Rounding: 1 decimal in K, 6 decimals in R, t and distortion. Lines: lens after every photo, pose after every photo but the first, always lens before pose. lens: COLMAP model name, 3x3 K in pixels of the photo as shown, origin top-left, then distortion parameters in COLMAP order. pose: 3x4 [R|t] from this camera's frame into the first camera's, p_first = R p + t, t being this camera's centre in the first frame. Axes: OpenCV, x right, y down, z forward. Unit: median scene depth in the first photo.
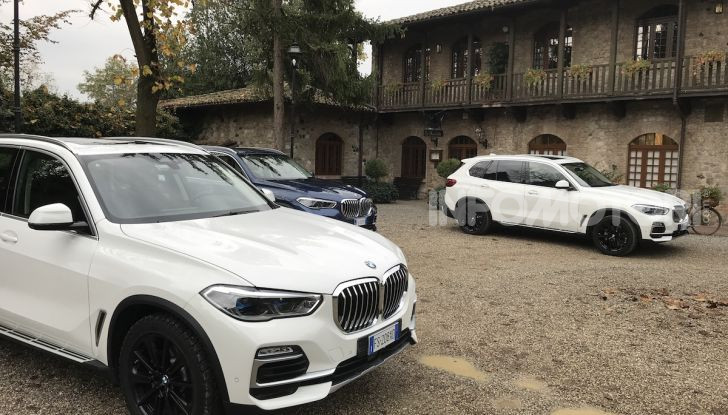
lens RADIAL K [[592.3, 0, 365.9], [0, 592.3, 204.7], [0, 0, 1]] dist [0.035126, -0.040362]
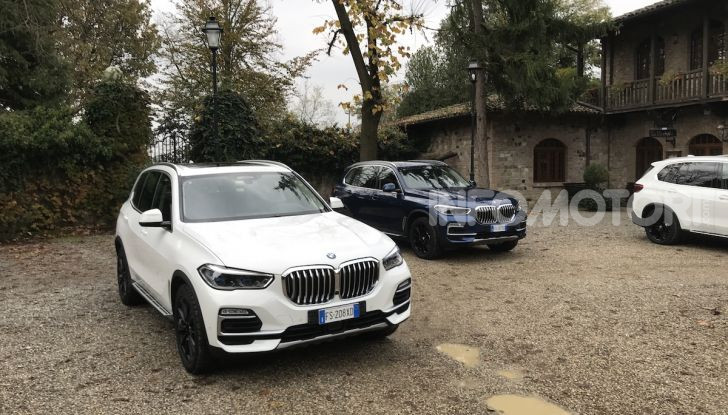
lens RADIAL K [[592.3, 0, 361.6], [0, 592.3, 208.9], [0, 0, 1]] dist [0.035126, -0.040362]
pose [[0.894364, -0.004879, -0.447313, 0.174200], [0.001430, 0.999967, -0.008049, 0.002948], [0.447338, 0.006559, 0.894341, -0.031207]]
